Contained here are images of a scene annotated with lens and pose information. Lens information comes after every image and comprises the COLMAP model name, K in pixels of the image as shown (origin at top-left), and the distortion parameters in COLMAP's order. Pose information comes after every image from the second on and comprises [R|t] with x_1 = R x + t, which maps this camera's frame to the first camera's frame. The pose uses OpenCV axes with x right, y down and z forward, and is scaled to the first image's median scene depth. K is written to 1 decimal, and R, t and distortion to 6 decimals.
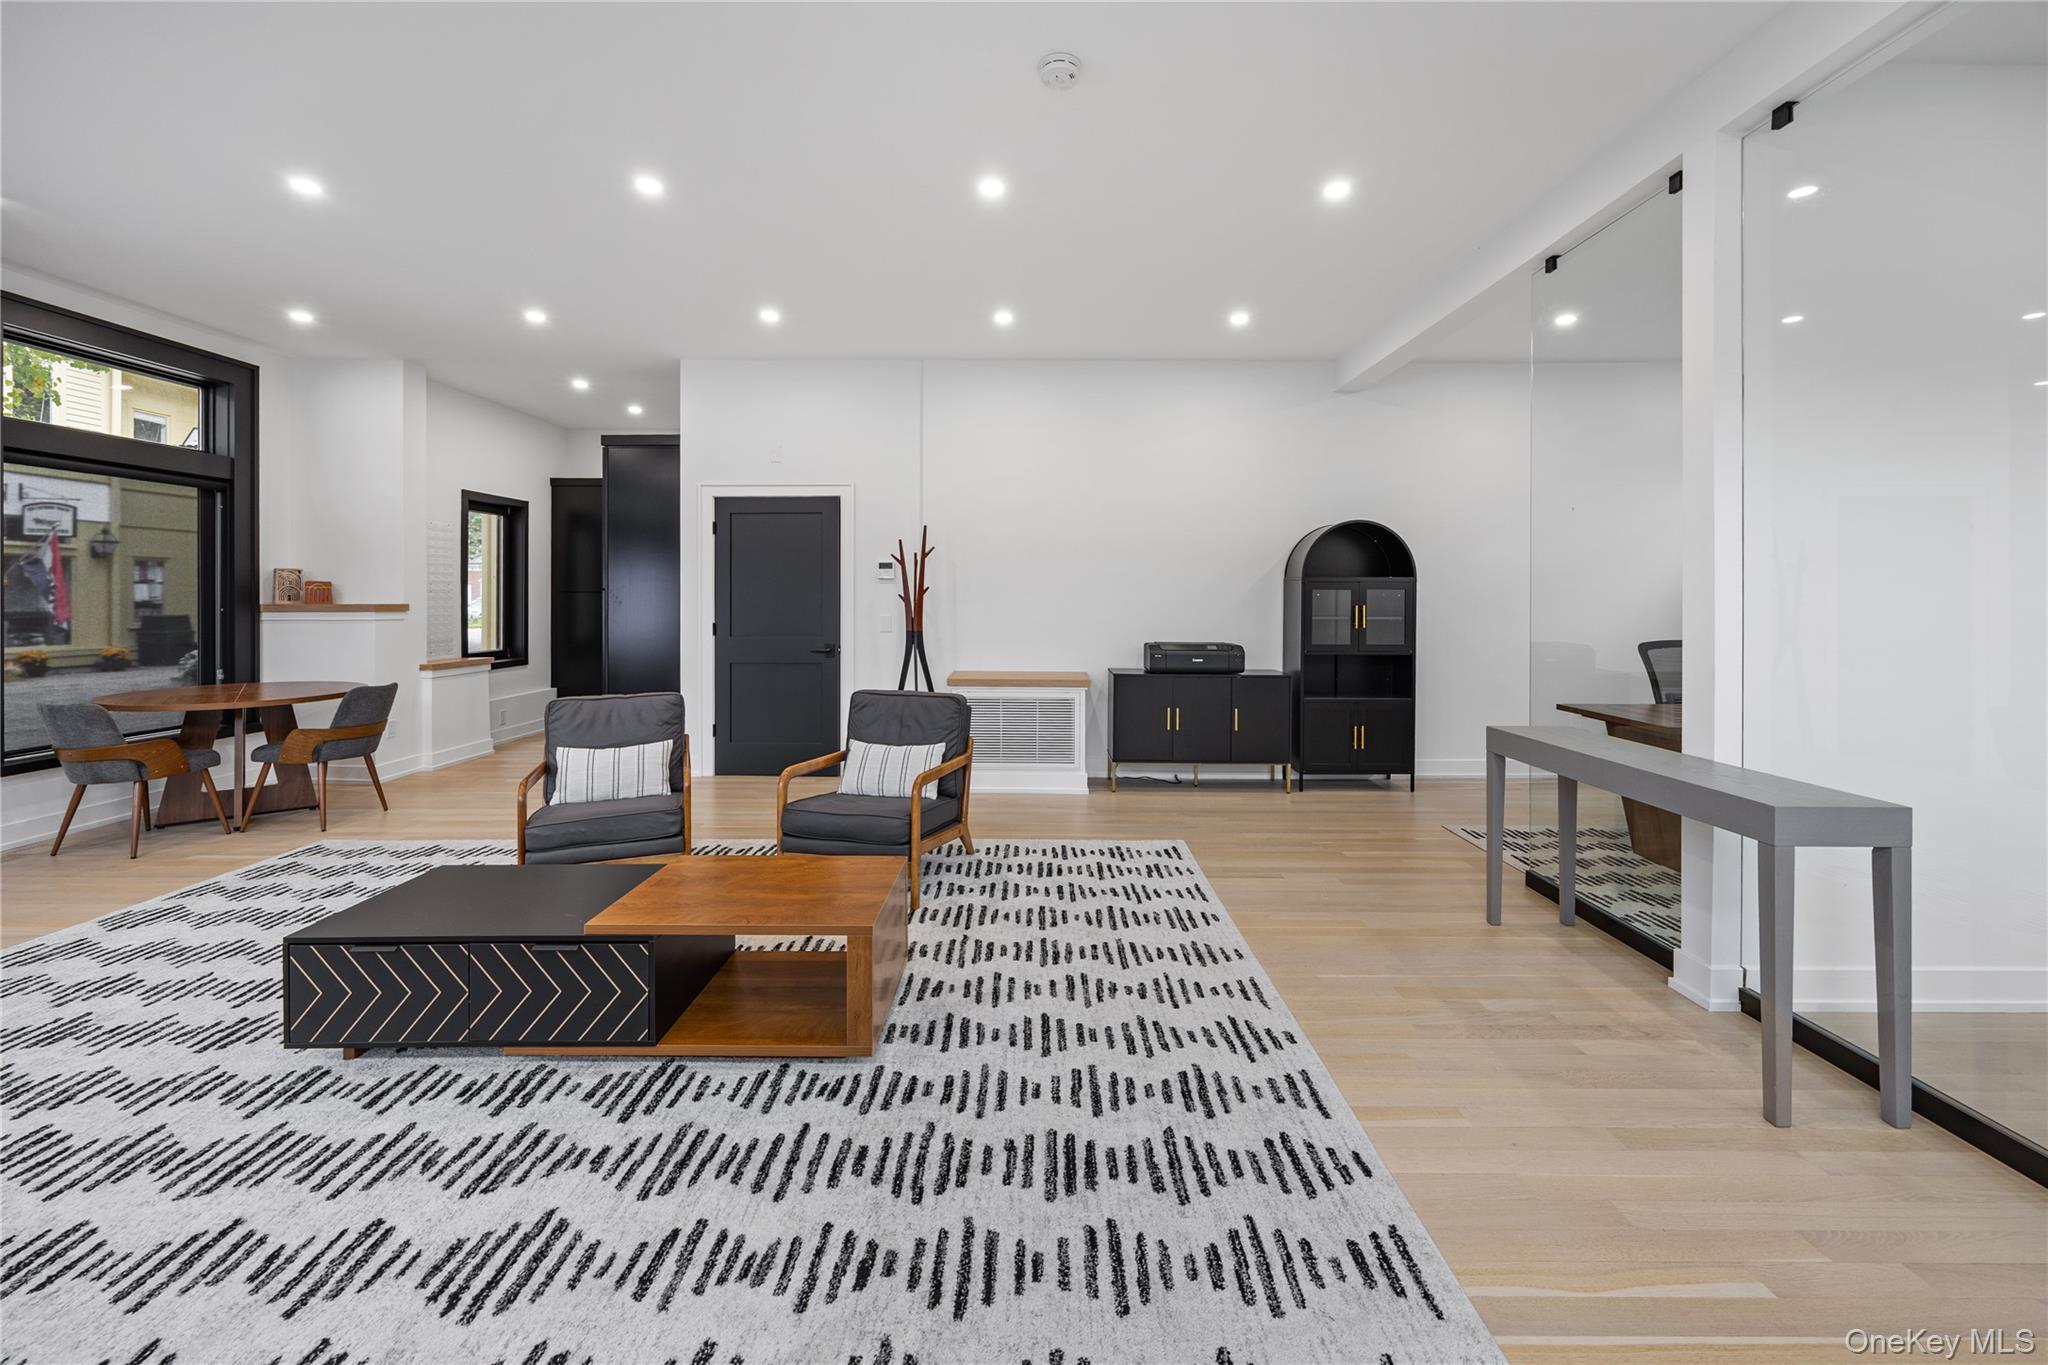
lens RADIAL K [[809.1, 0, 1032.2], [0, 809.1, 598.6], [0, 0, 1]] dist [-0.004218, 0.000401]
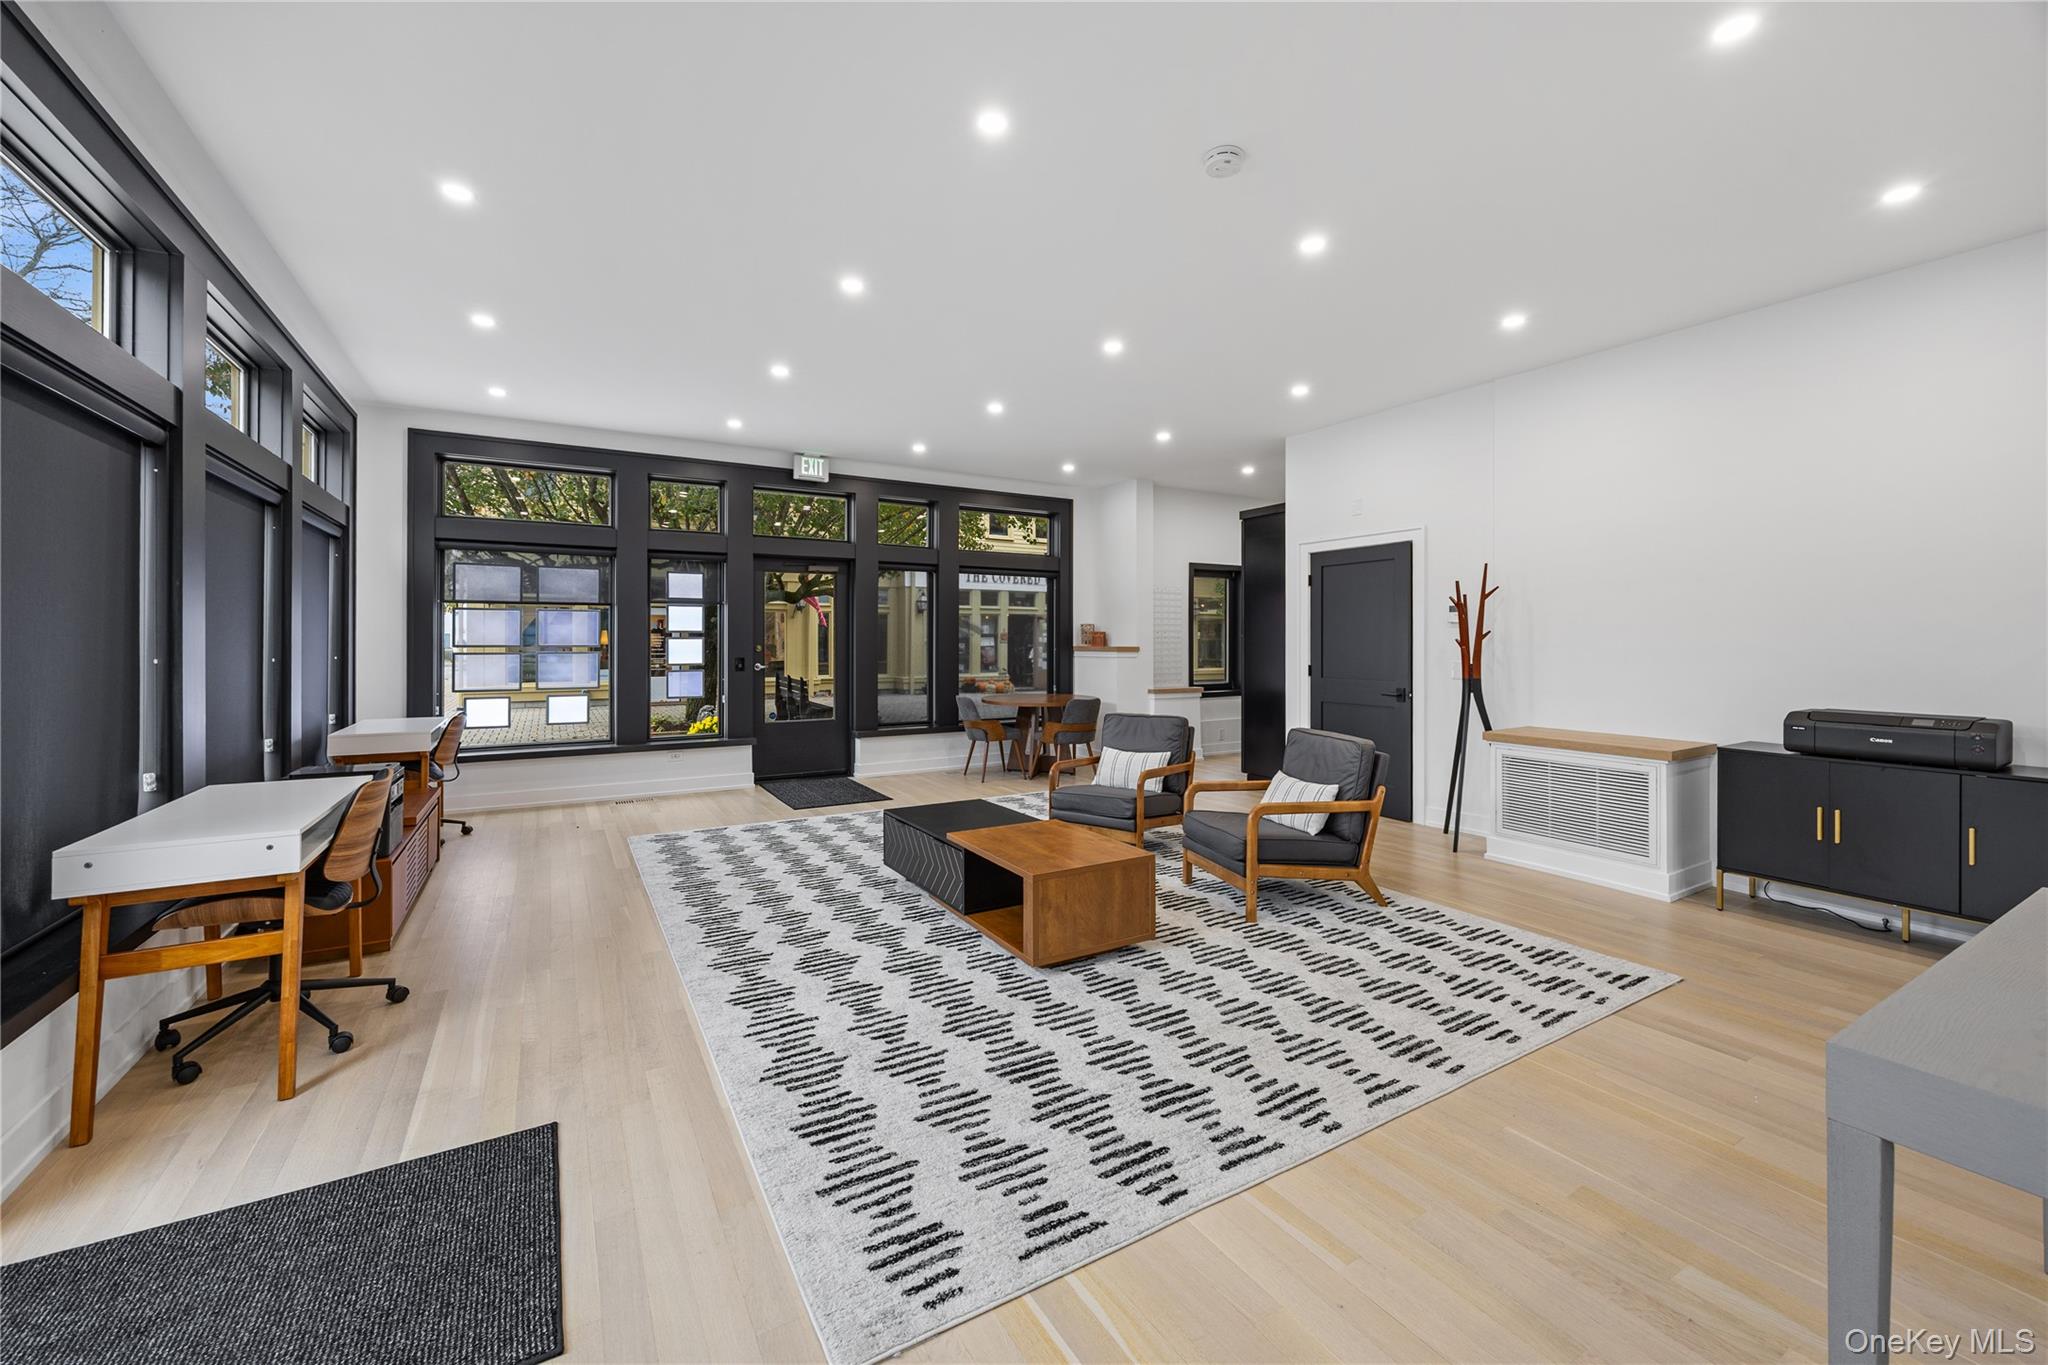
lens RADIAL K [[809.1, 0, 1044.3], [0, 809.1, 637.3], [0, 0, 1]] dist [-0.004218, 0.000401]
pose [[0.522397, -0.006299, -0.852679, 0.716847], [-0.001365, 0.999965, -0.008224, 0.003293], [0.852702, 0.005460, 0.522370, 0.196842]]
